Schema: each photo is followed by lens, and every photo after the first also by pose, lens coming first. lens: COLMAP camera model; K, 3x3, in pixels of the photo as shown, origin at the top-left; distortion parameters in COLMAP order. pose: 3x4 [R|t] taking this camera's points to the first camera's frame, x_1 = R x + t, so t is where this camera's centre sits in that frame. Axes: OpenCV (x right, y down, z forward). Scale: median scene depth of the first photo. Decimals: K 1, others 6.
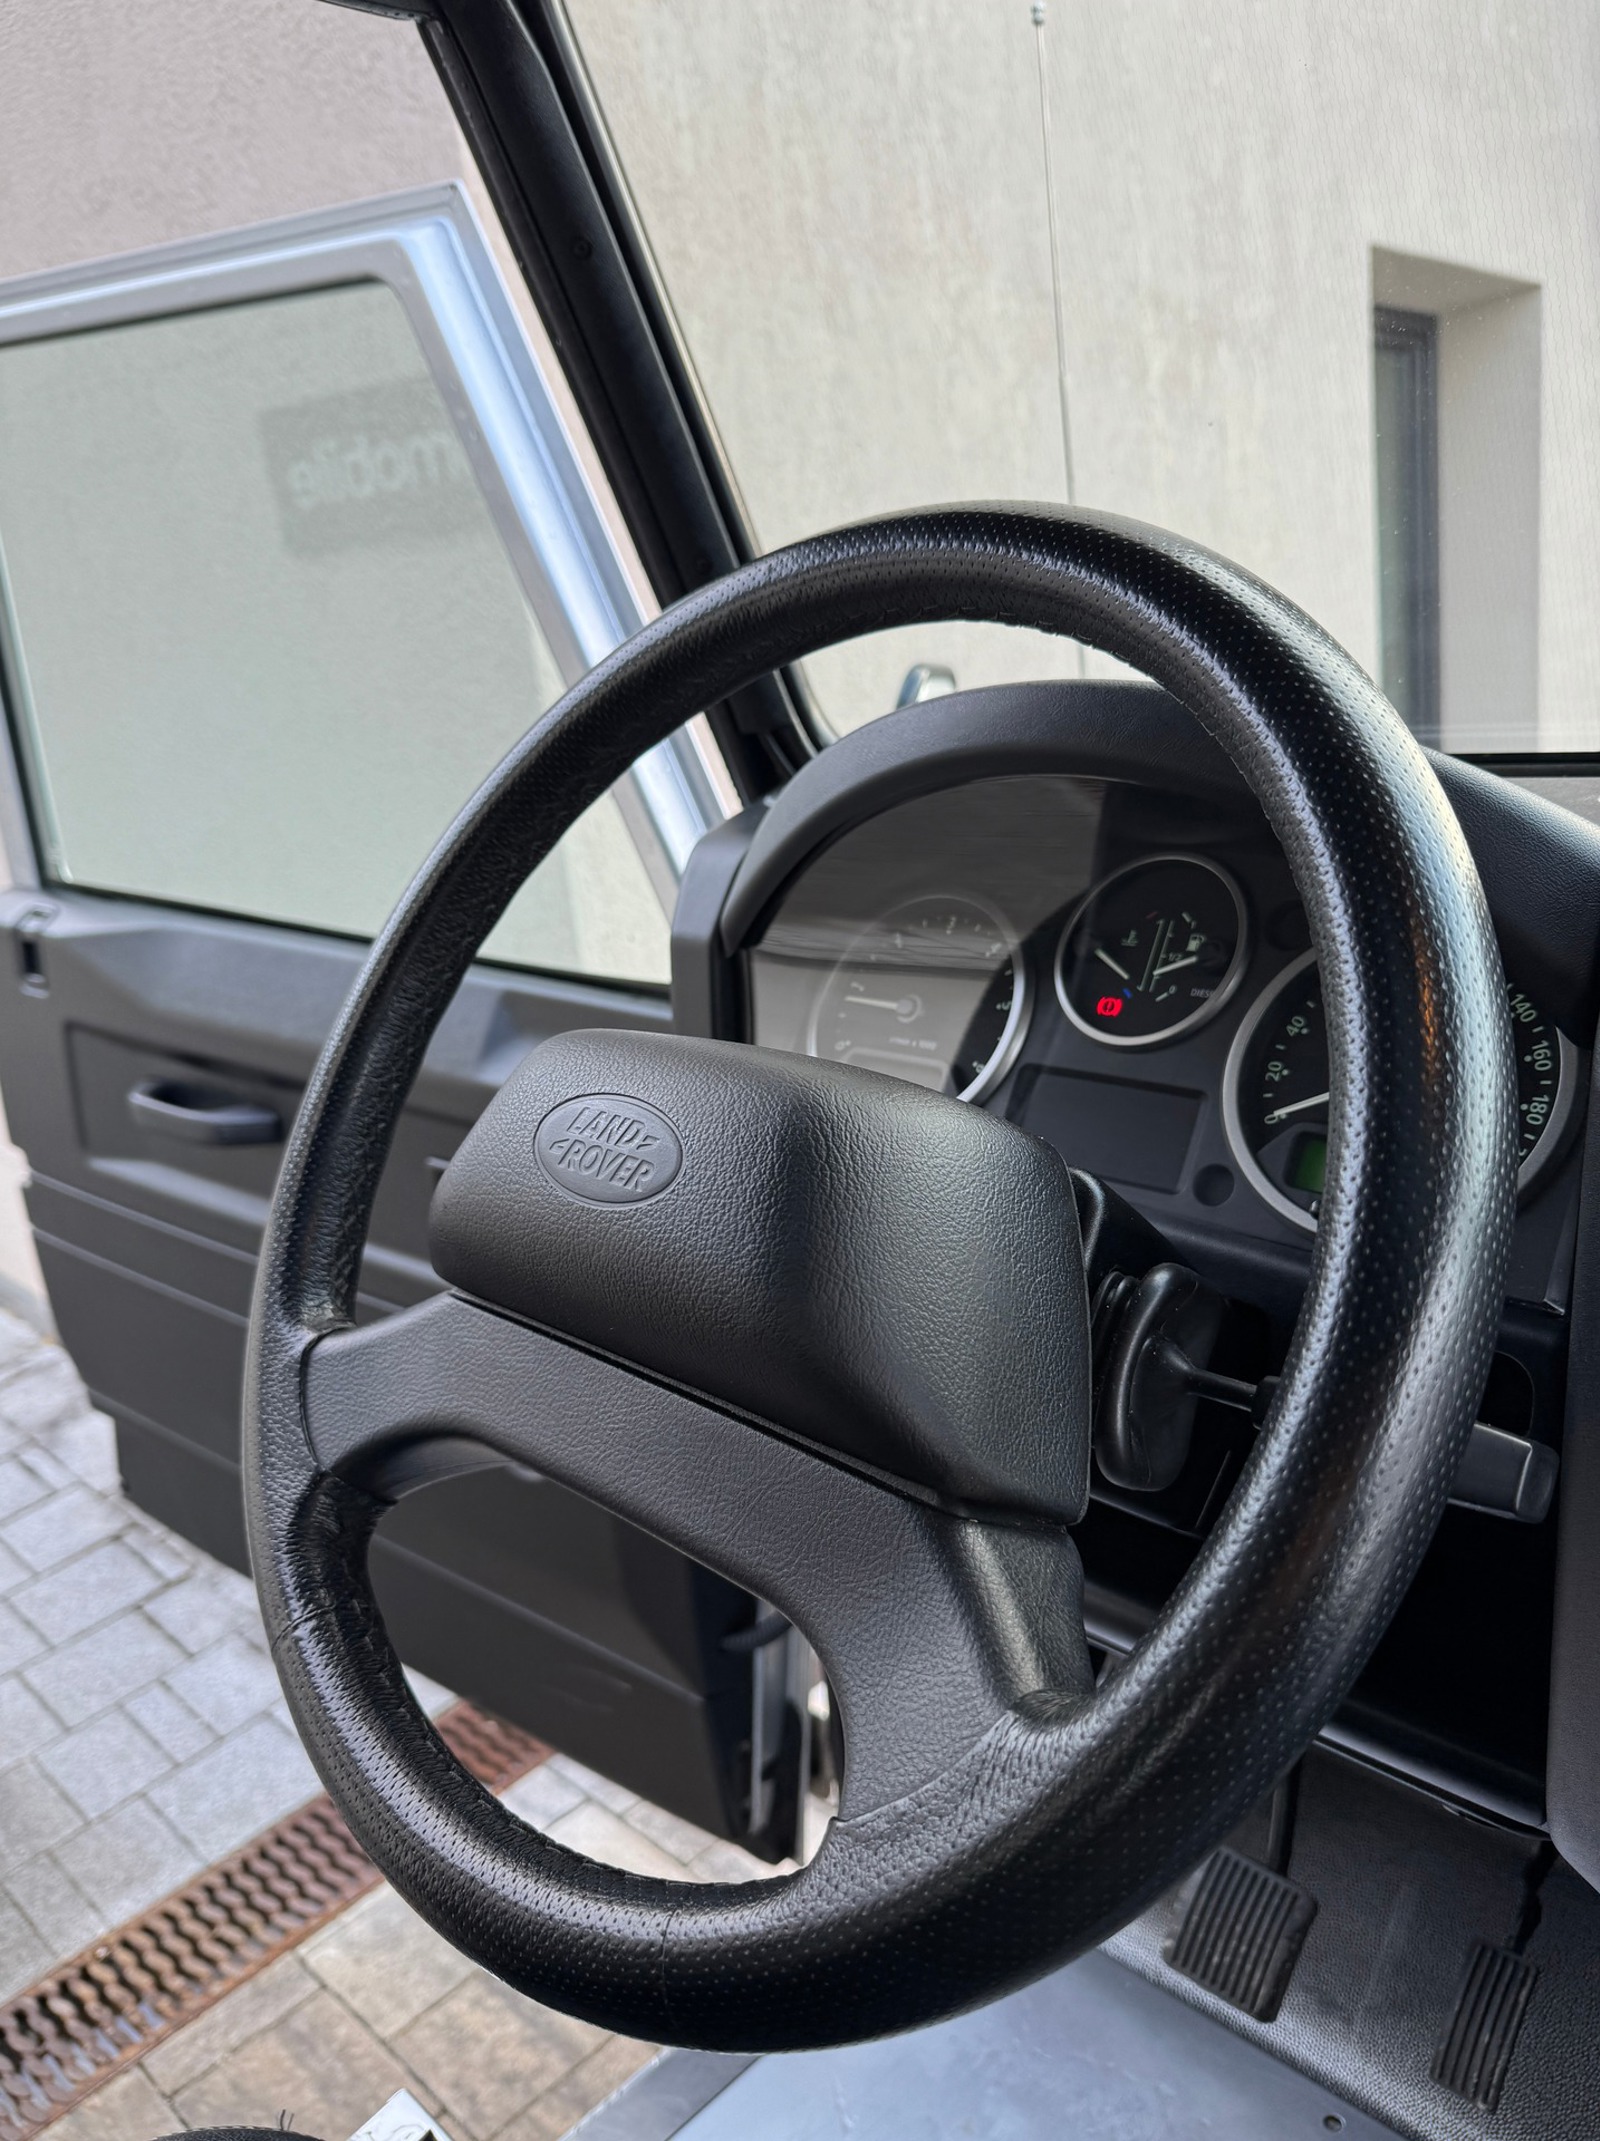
lens RADIAL K [[1504.3, 0, 799.9], [0, 1504.3, 1045.0], [0, 0, 1]] dist [-0.007629, -0.003883]
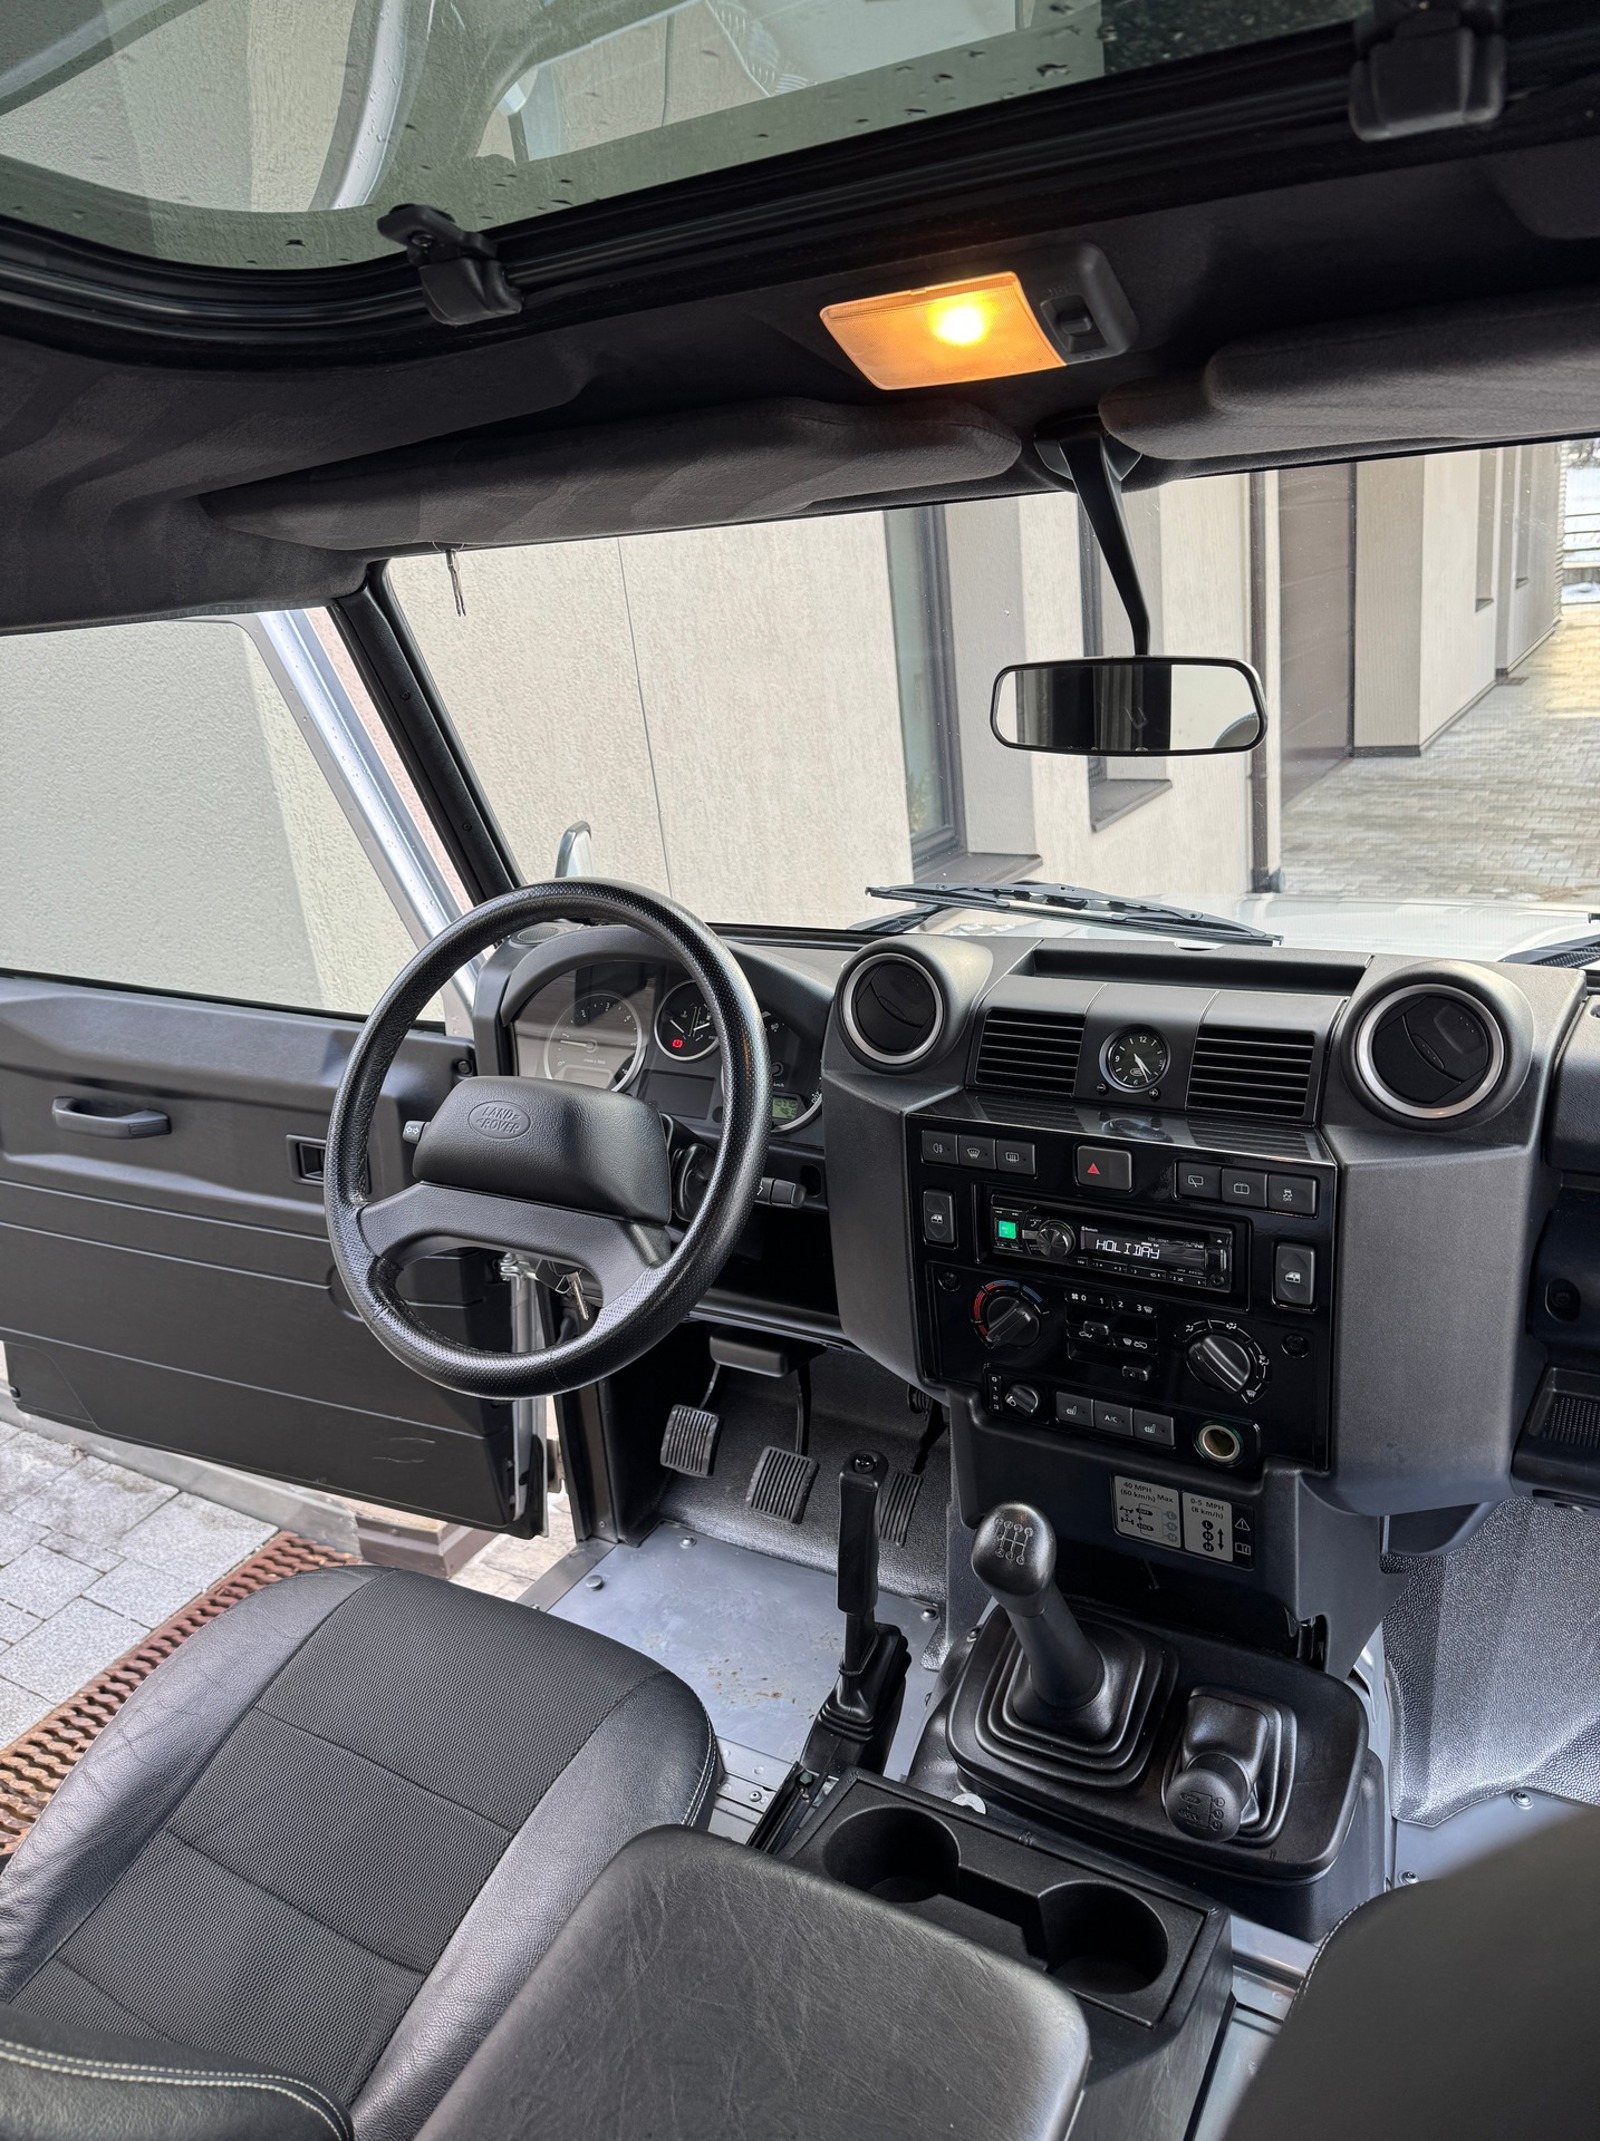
lens RADIAL K [[1504.3, 0, 799.9], [0, 1504.3, 1045.0], [0, 0, 1]] dist [-0.007629, -0.003883]
pose [[0.968033, -0.071201, 0.240505, -0.200436], [0.061545, 0.996977, 0.047433, -0.139098], [-0.243155, -0.031115, 0.969488, -1.516783]]
